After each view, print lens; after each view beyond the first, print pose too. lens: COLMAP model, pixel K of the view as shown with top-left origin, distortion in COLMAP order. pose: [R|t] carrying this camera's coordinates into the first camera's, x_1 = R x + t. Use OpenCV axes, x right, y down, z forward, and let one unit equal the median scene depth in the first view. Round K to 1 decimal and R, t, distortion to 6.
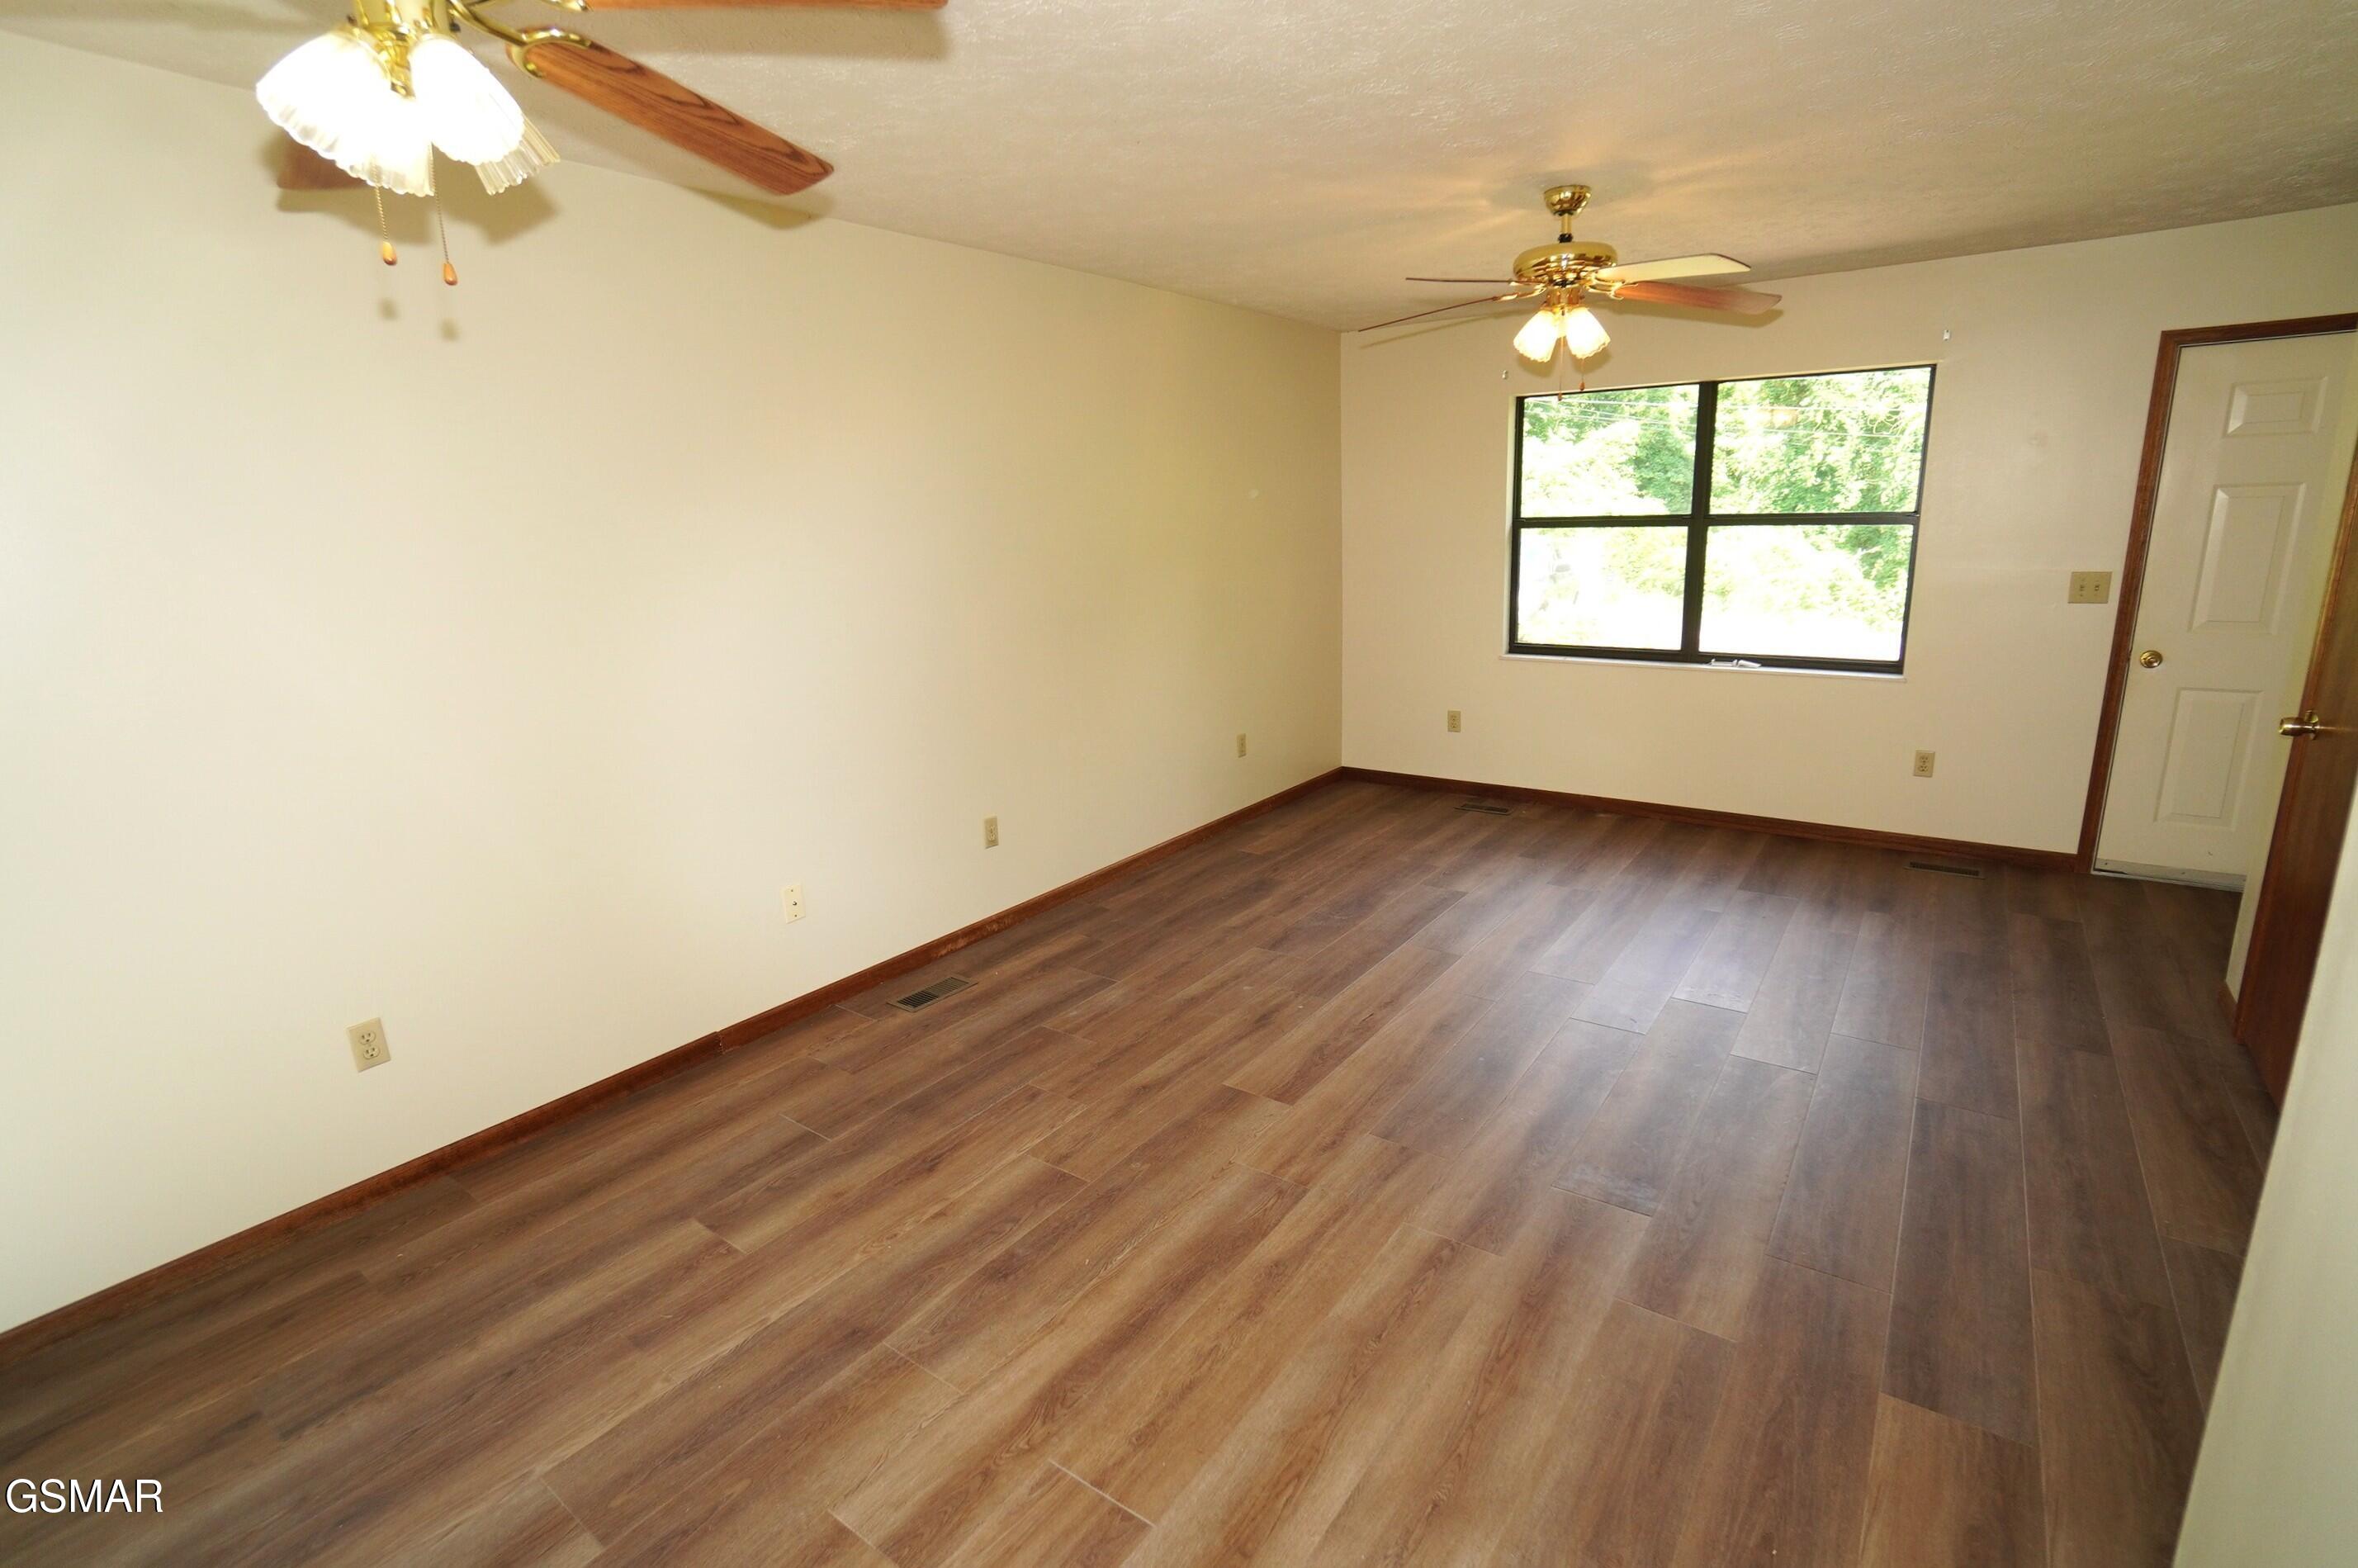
lens RADIAL K [[1093.0, 0, 1179.0], [0, 1093.0, 784.0], [0, 0, 1]] dist [-0.037921, 0.000285]
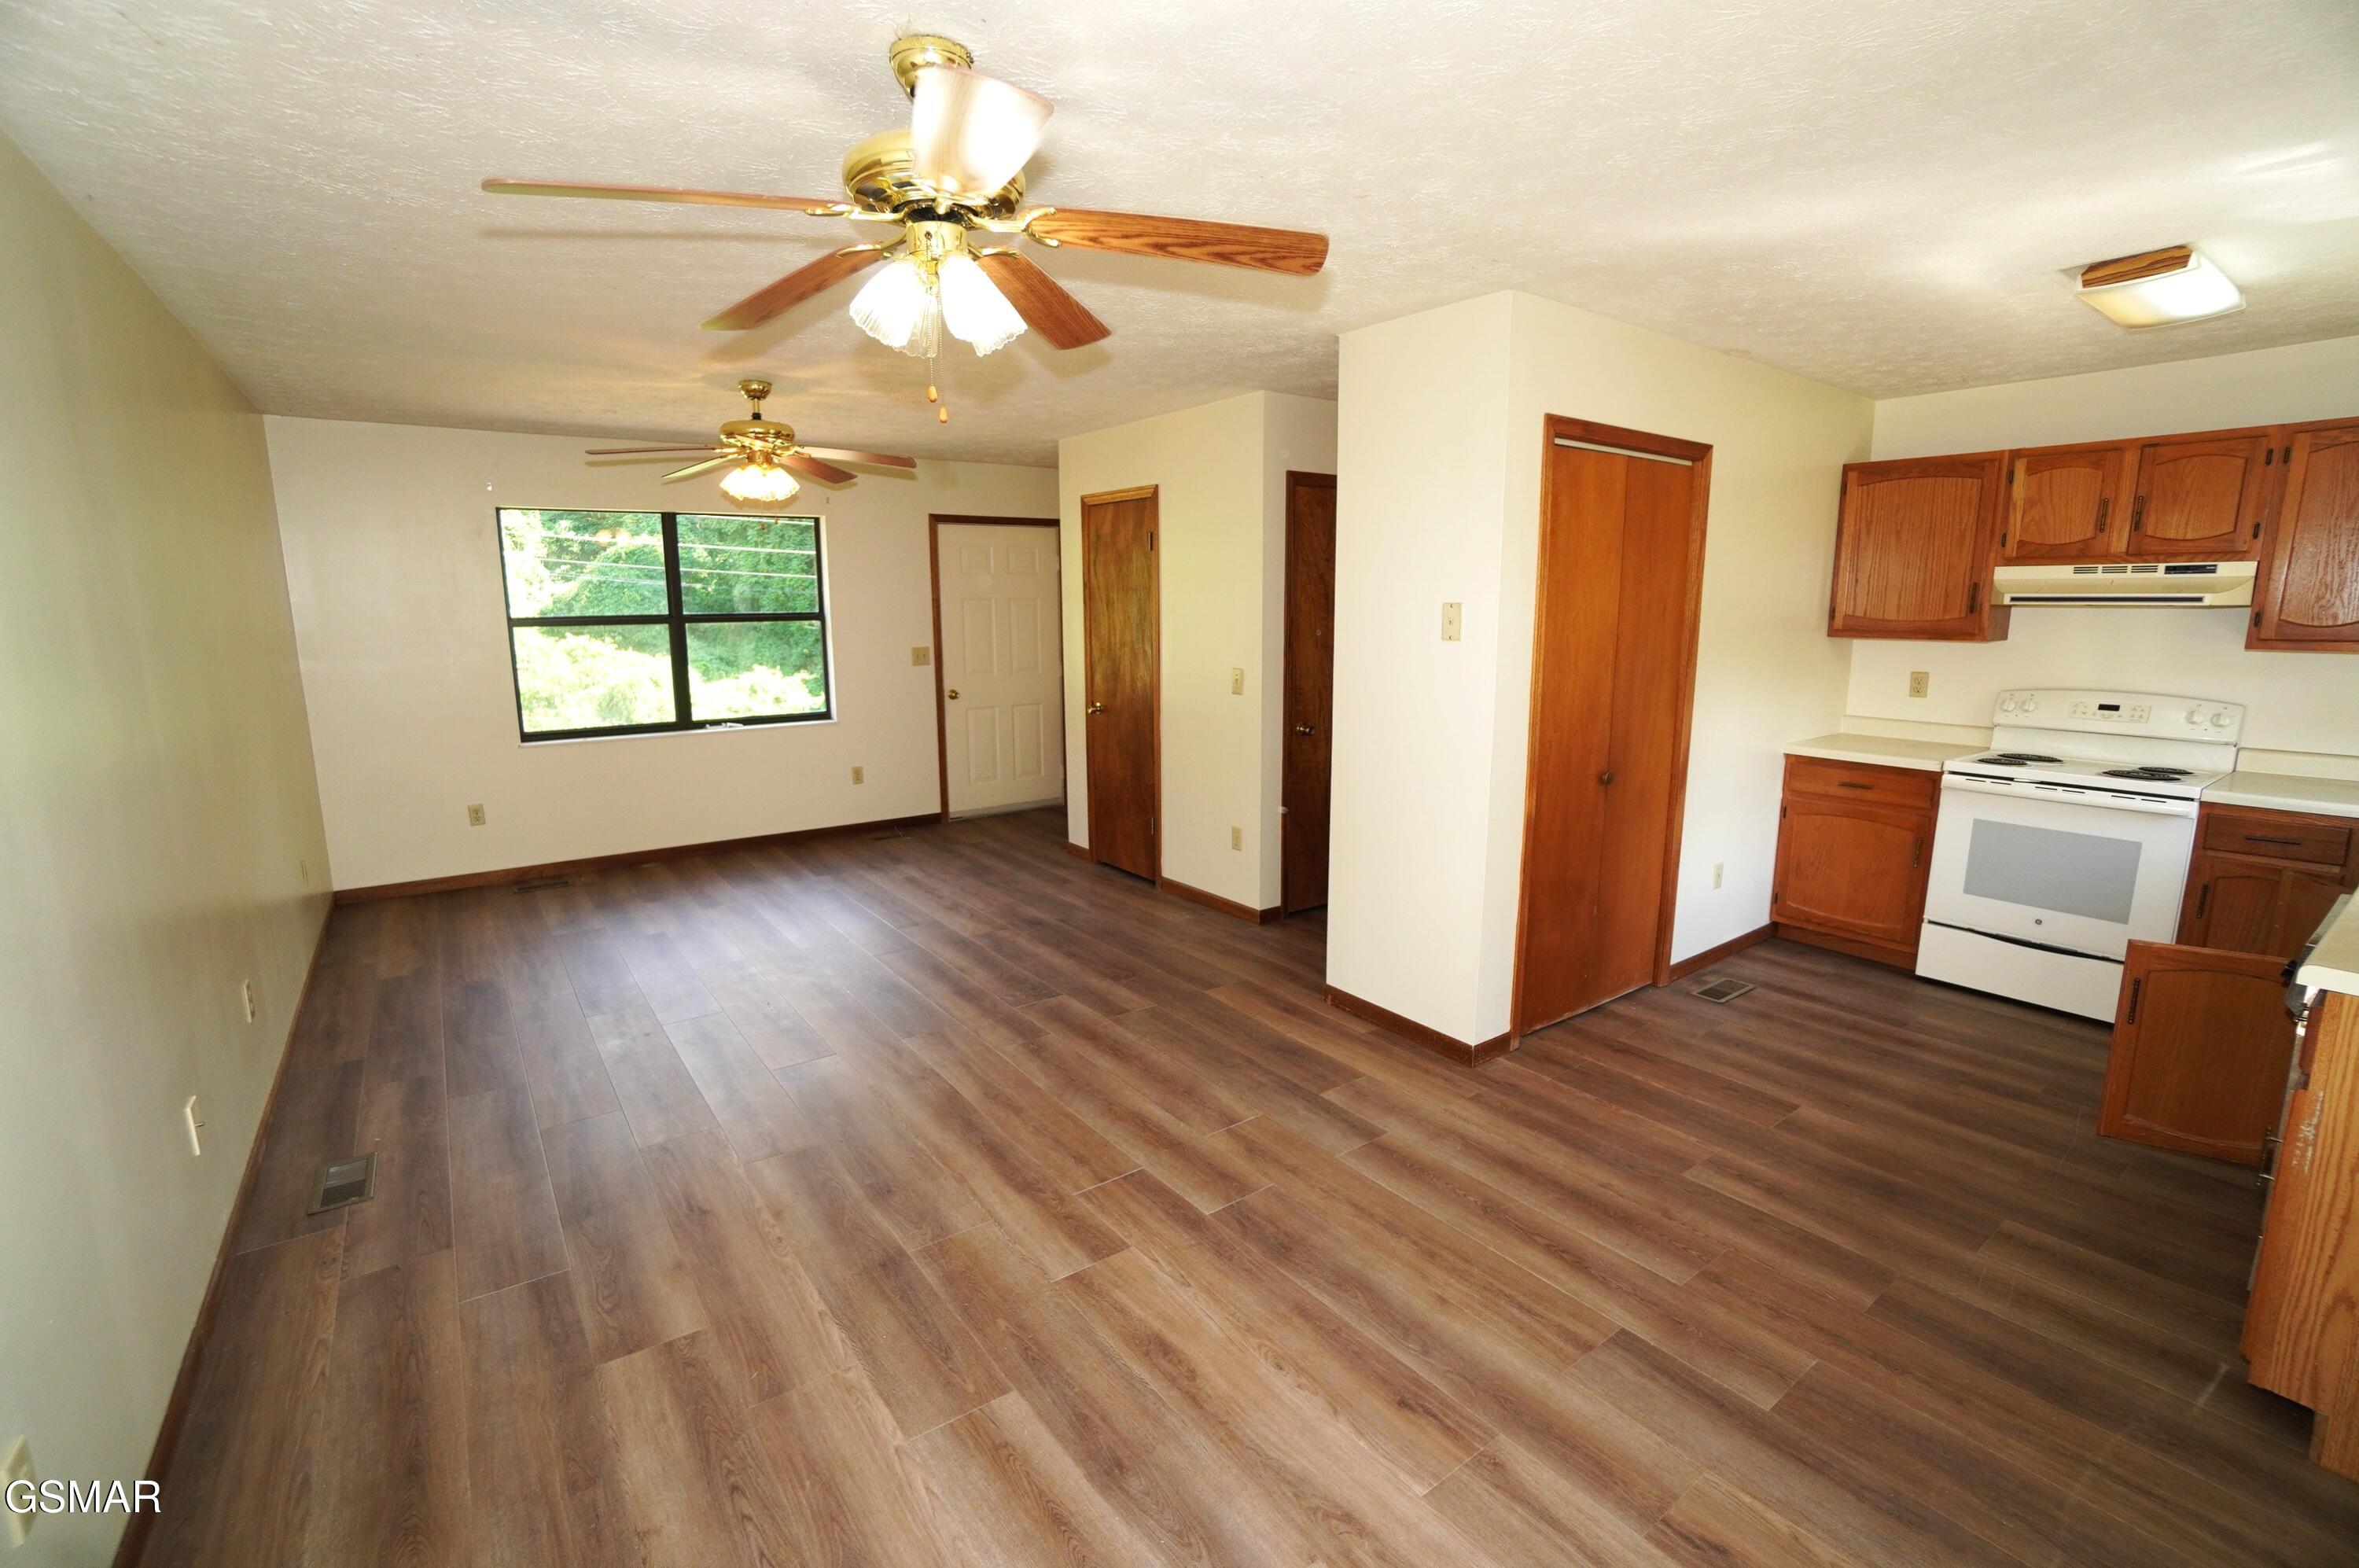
lens RADIAL K [[1036.7, 0, 1179.5], [0, 1036.7, 784.0], [0, 0, 1]] dist [-0.056711, 0.019871]
pose [[0.294620, -0.136148, 0.945866, -0.675969], [0.221082, 0.972657, 0.071141, -0.011333], [-0.929689, 0.188155, 0.316664, 0.130732]]
